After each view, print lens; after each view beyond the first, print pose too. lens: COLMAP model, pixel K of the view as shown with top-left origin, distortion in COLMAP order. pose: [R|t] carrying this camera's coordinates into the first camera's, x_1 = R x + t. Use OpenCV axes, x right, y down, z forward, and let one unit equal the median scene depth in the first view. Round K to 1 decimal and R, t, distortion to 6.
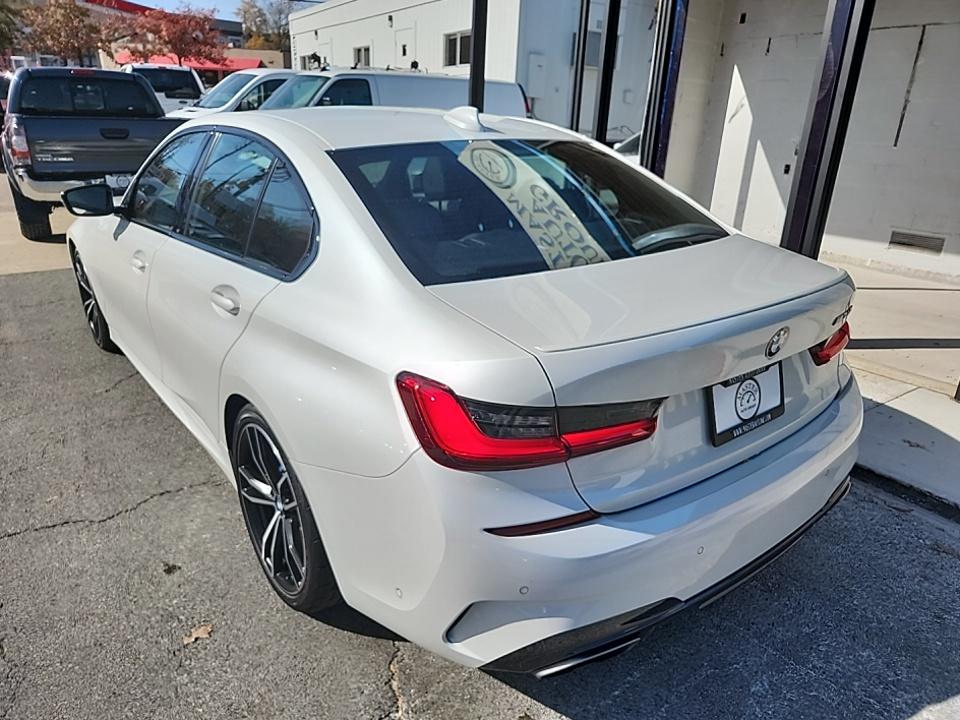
lens RADIAL K [[649.1, 0, 480.0], [0, 649.1, 360.0], [0, 0, 1]] dist [0.007187, -0.000464]
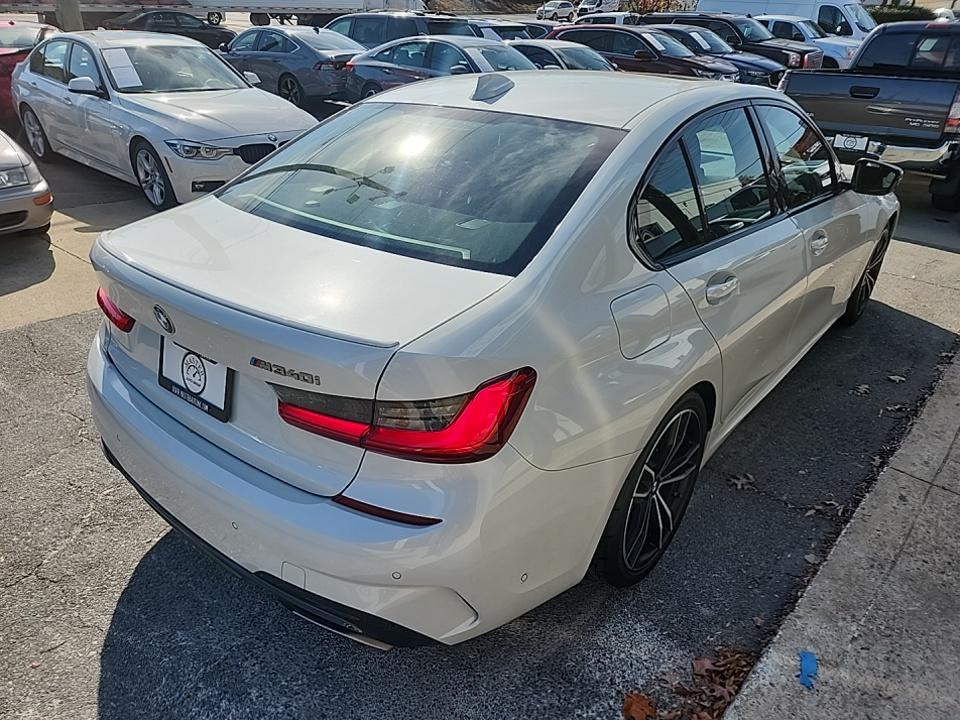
lens RADIAL K [[649.1, 0, 480.0], [0, 649.1, 360.0], [0, 0, 1]] dist [0.007187, -0.000464]
pose [[0.245731, 0.416345, -0.875370, 1.412726], [-0.363793, 0.876660, 0.314836, -0.445816], [0.898483, 0.241088, 0.366886, 1.024867]]
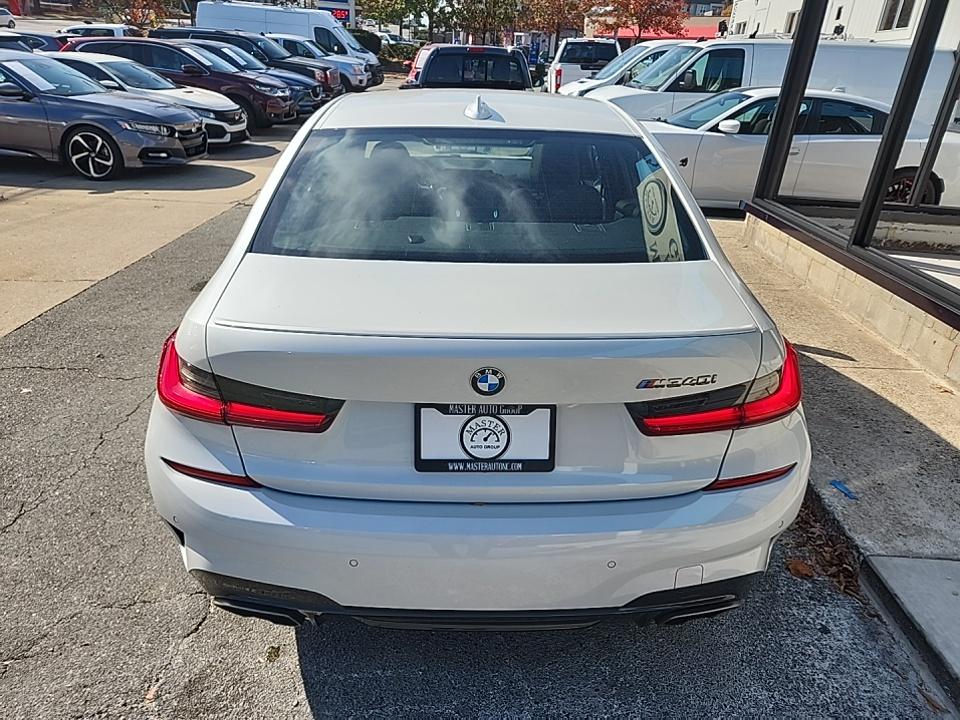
lens RADIAL K [[627.8, 0, 480.0], [0, 627.8, 360.0], [0, 0, 1]] dist [0.018815, -0.001966]
pose [[0.810153, 0.247429, -0.531442, 0.838323], [-0.220792, 0.968592, 0.114373, -0.139141], [0.543049, 0.024678, 0.839338, 0.270562]]
